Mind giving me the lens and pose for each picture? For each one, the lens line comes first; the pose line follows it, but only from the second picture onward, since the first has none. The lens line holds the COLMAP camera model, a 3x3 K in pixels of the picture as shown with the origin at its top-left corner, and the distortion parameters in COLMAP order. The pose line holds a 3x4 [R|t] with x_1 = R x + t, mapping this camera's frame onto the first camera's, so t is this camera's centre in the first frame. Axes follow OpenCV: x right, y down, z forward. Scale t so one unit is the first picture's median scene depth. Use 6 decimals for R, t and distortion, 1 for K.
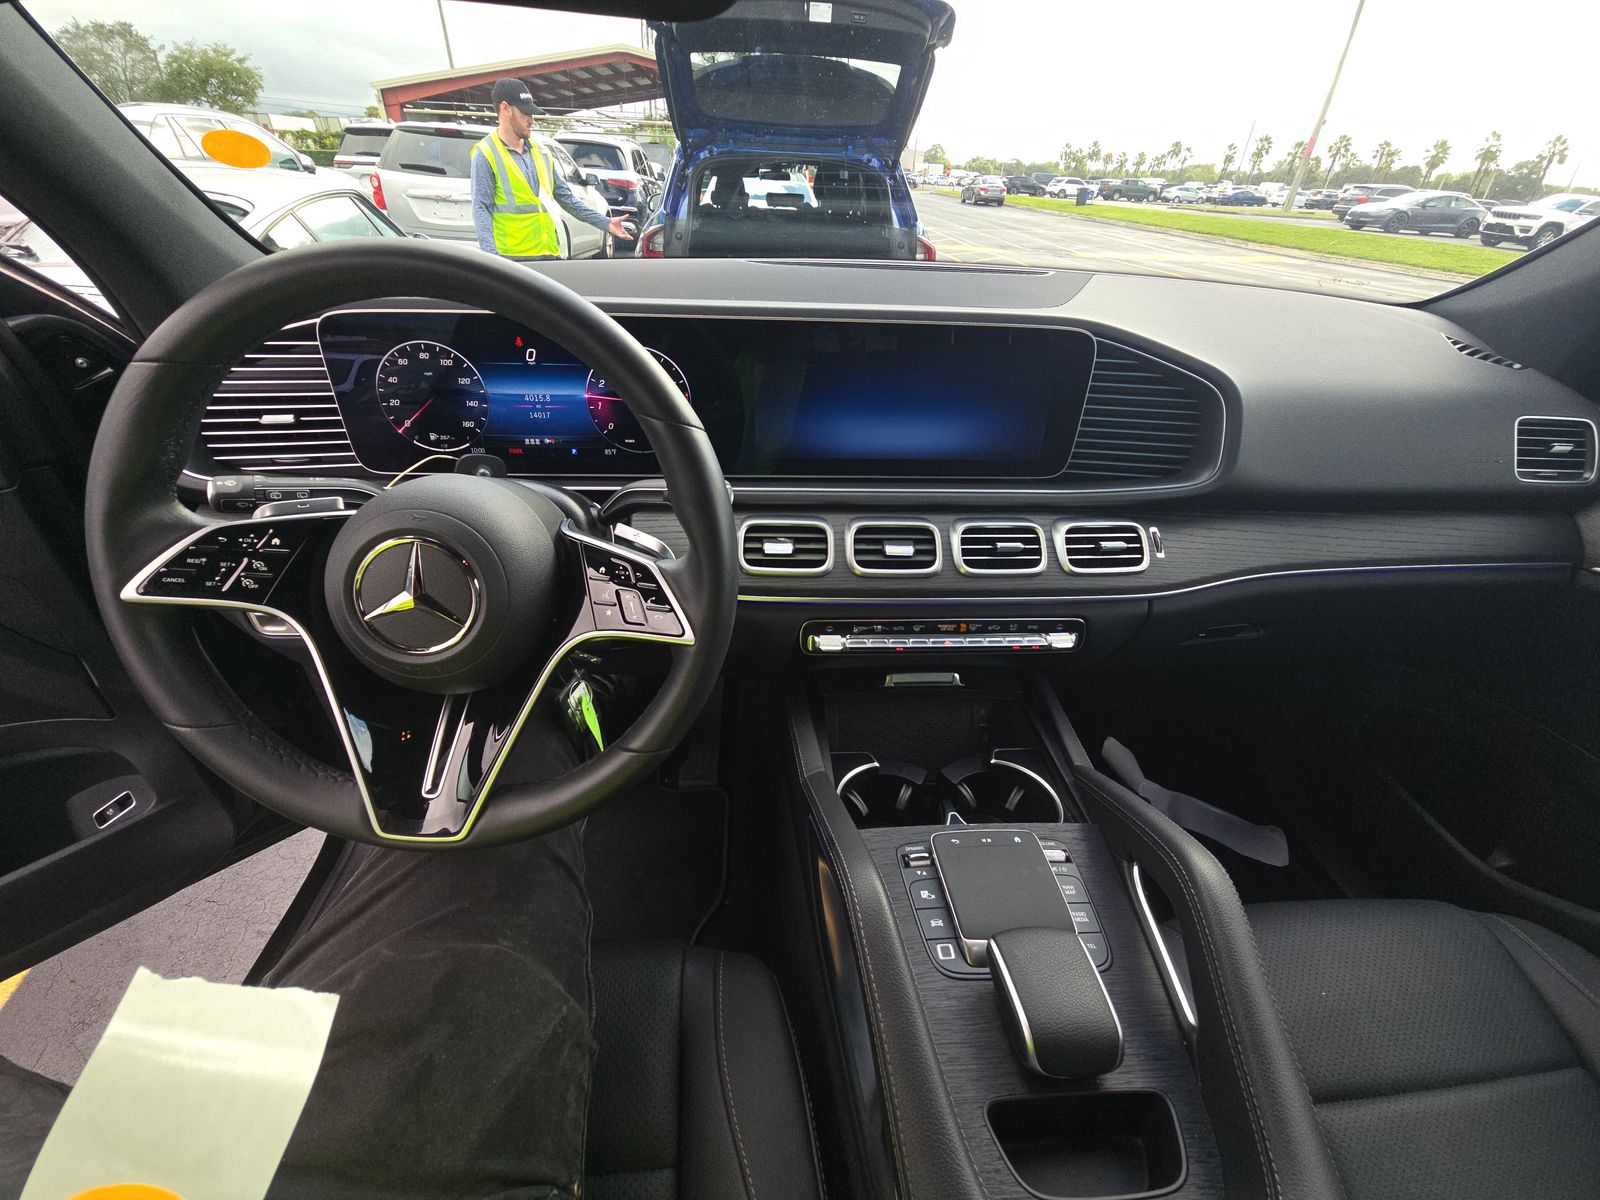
lens RADIAL K [[644.4, 0, 803.7], [0, 644.4, 595.8], [0, 0, 1]] dist [0.010100, -0.000439]
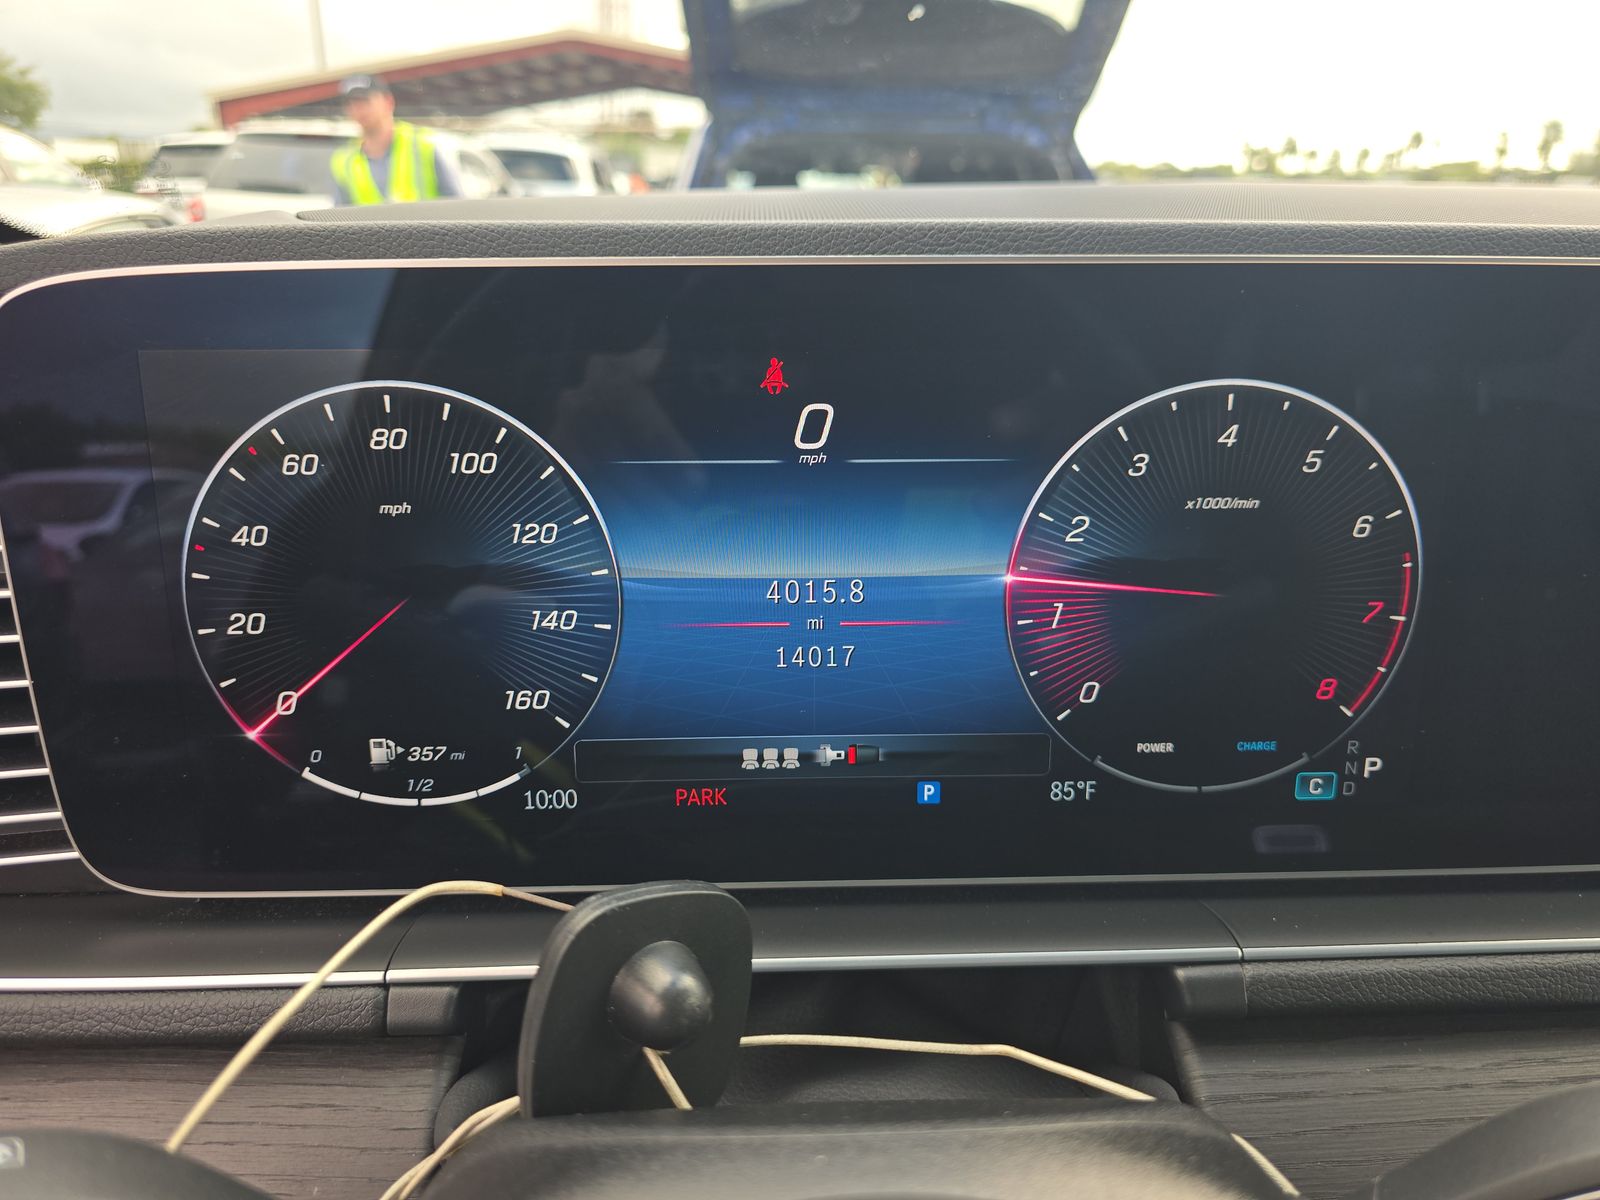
lens RADIAL K [[1105.0, 0, 799.4], [0, 1105.0, 608.3], [0, 0, 1]] dist [0.049469, -0.048988]
pose [[0.998960, -0.018877, -0.041500, -0.397834], [0.009323, 0.975604, -0.219341, -0.206141], [0.044628, 0.218726, 0.974765, 0.586280]]
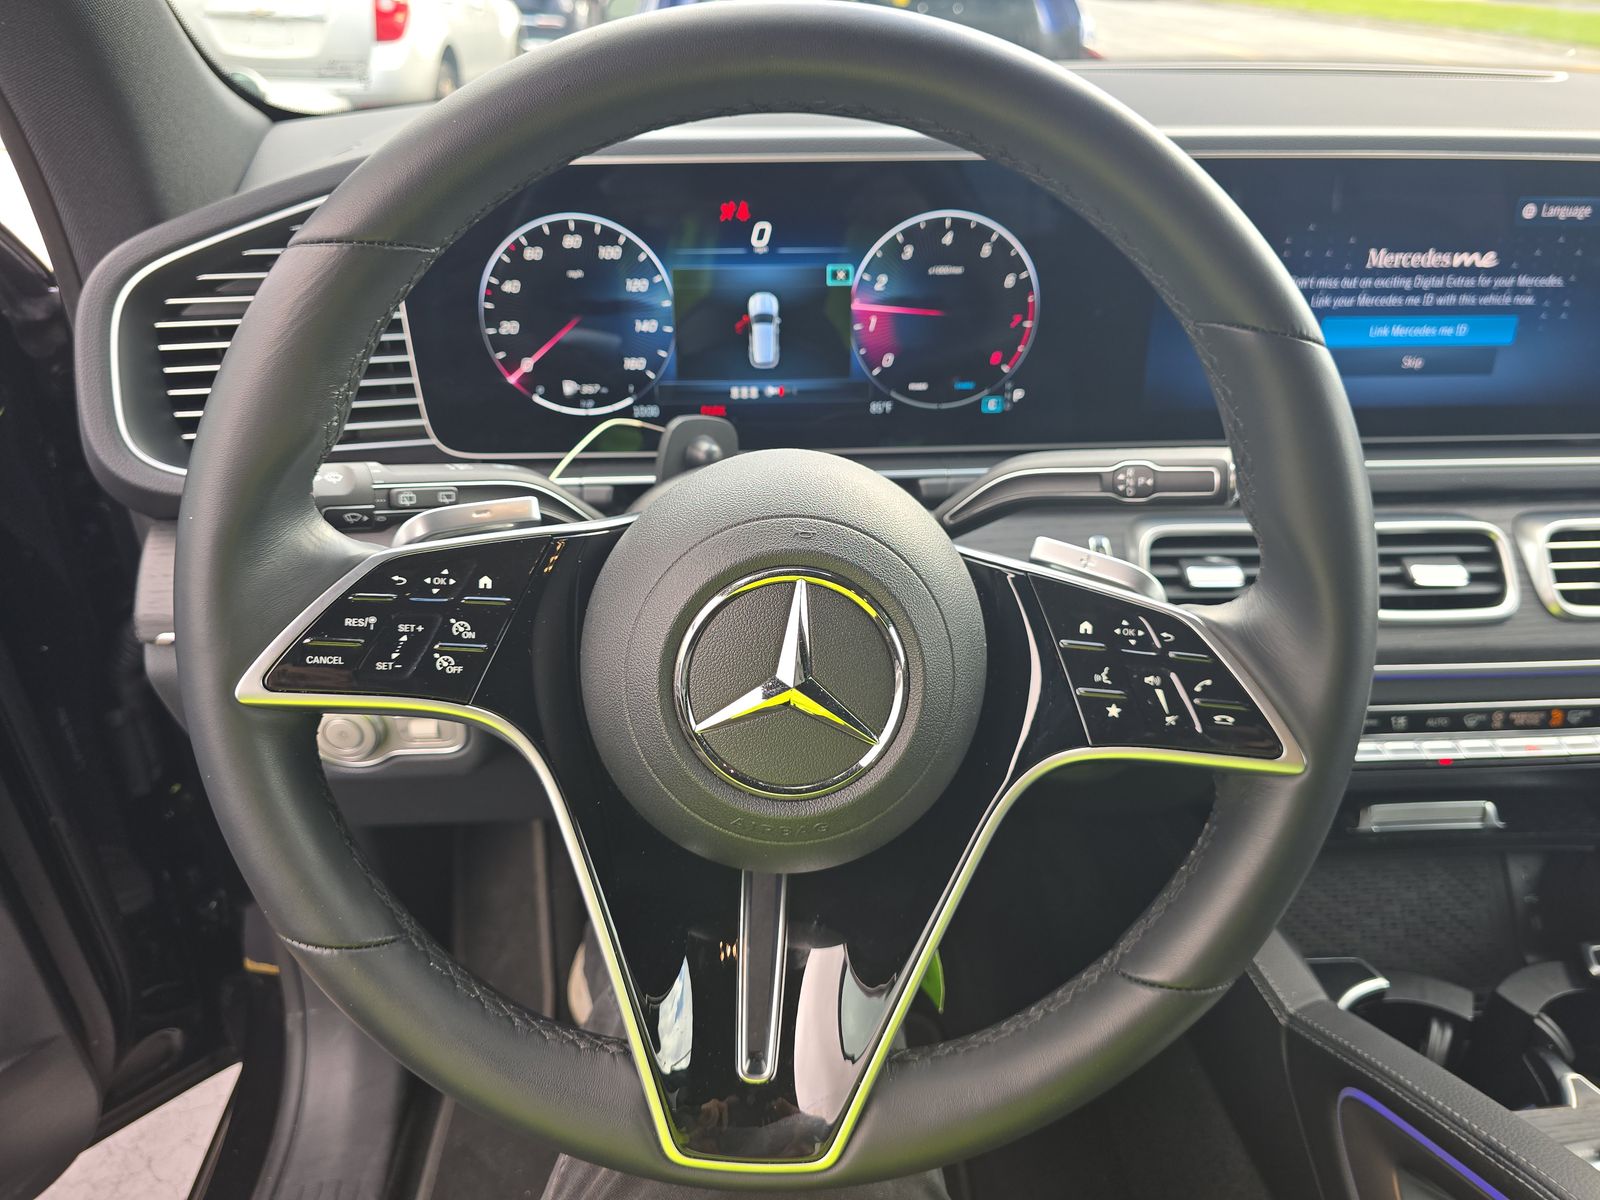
lens RADIAL K [[1105.0, 0, 797.1], [0, 1105.0, 598.0], [0, 0, 1]] dist [0.049469, -0.048988]
pose [[0.999408, -0.021777, -0.026652, -0.361051], [0.020157, 0.998018, -0.059621, -0.008605], [0.027898, 0.059048, 0.997865, 0.078513]]
